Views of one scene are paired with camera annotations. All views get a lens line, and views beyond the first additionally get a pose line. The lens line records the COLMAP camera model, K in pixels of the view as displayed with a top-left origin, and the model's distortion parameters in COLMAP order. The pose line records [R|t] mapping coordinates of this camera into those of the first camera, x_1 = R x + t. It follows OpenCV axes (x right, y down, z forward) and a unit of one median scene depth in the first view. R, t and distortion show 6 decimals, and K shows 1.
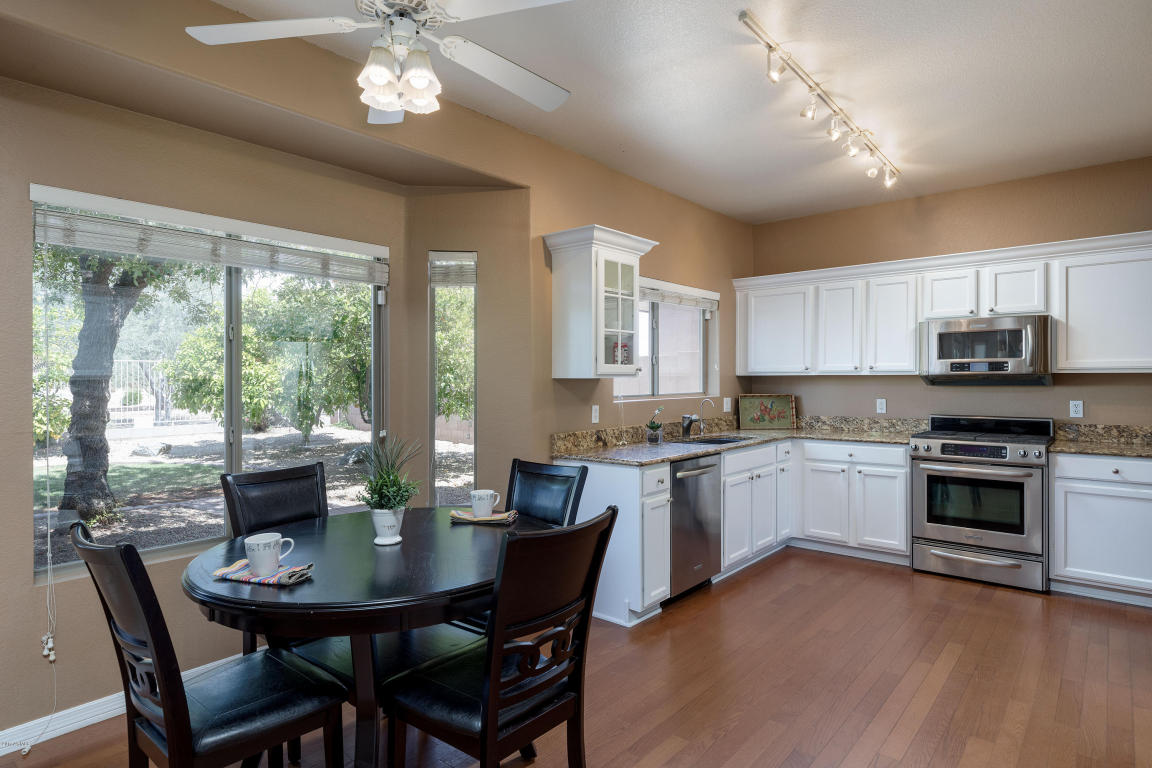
lens RADIAL K [[632.9, 0, 583.3], [0, 632.9, 384.1], [0, 0, 1]] dist [-0.004746, -0.000729]
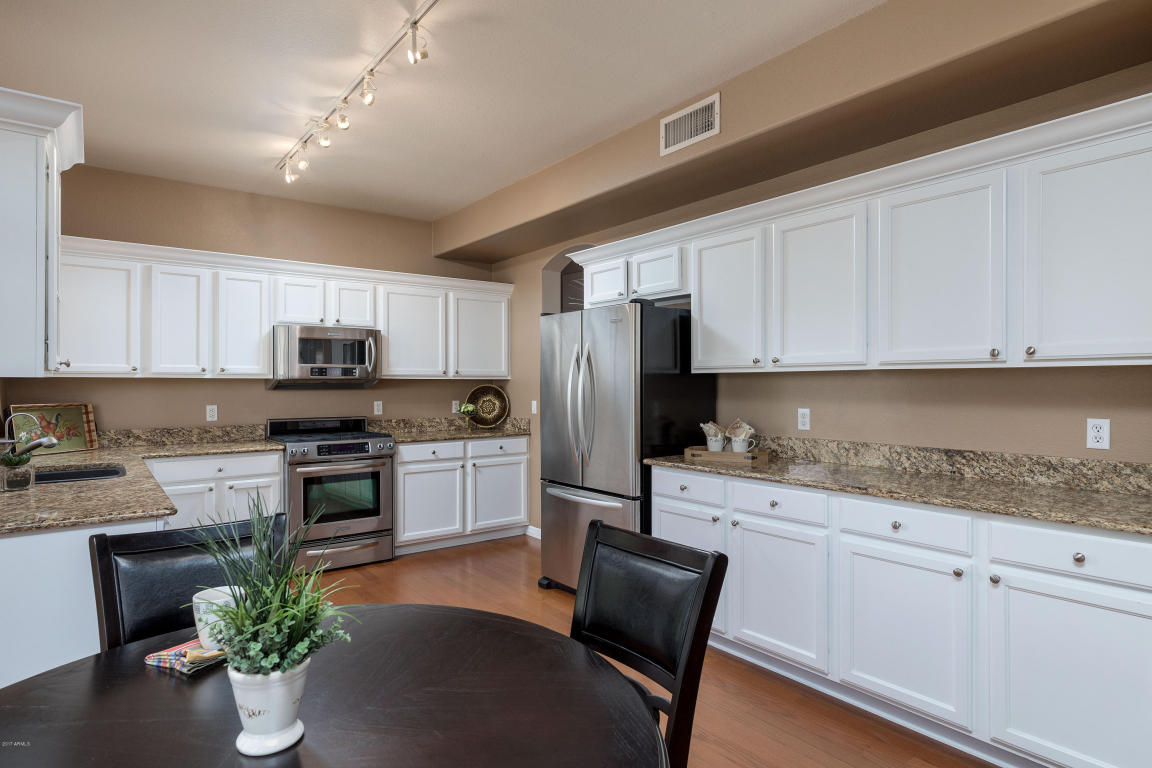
lens RADIAL K [[632.9, 0, 584.7], [0, 632.9, 385.3], [0, 0, 1]] dist [-0.004746, -0.000729]
pose [[0.201238, 0.000665, 0.979542, -0.350128], [0.005885, 0.999981, -0.001888, 0.000252], [-0.979525, 0.006144, 0.201231, 0.355679]]
